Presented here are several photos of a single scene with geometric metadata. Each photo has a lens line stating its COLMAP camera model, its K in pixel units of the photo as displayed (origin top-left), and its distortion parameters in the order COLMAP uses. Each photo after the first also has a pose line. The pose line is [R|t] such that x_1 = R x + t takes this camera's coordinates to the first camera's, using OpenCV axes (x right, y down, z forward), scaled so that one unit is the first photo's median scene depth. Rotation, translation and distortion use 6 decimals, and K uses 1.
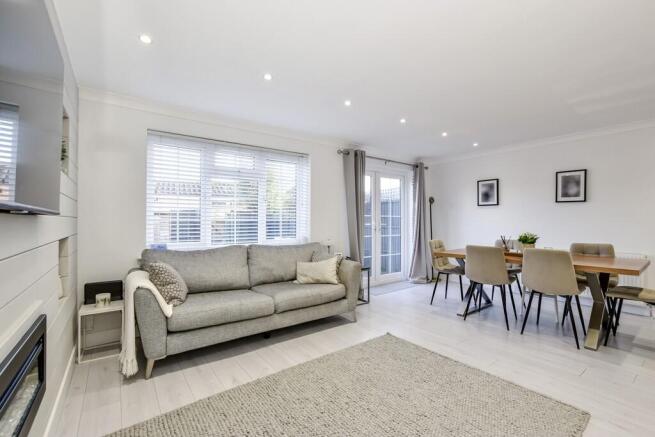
lens RADIAL K [[283.7, 0, 327.1], [0, 283.7, 220.7], [0, 0, 1]] dist [-0.021712, 0.000093]
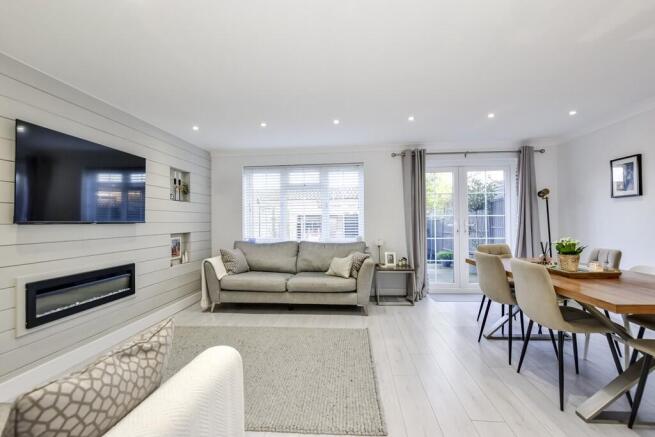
lens RADIAL K [[283.7, 0, 326.8], [0, 283.7, 217.0], [0, 0, 1]] dist [-0.021712, 0.000093]
pose [[0.751679, -0.018835, -0.659260, 0.674331], [0.011926, 0.999817, -0.014967, -0.006651], [0.659421, 0.003388, 0.751766, 0.079233]]
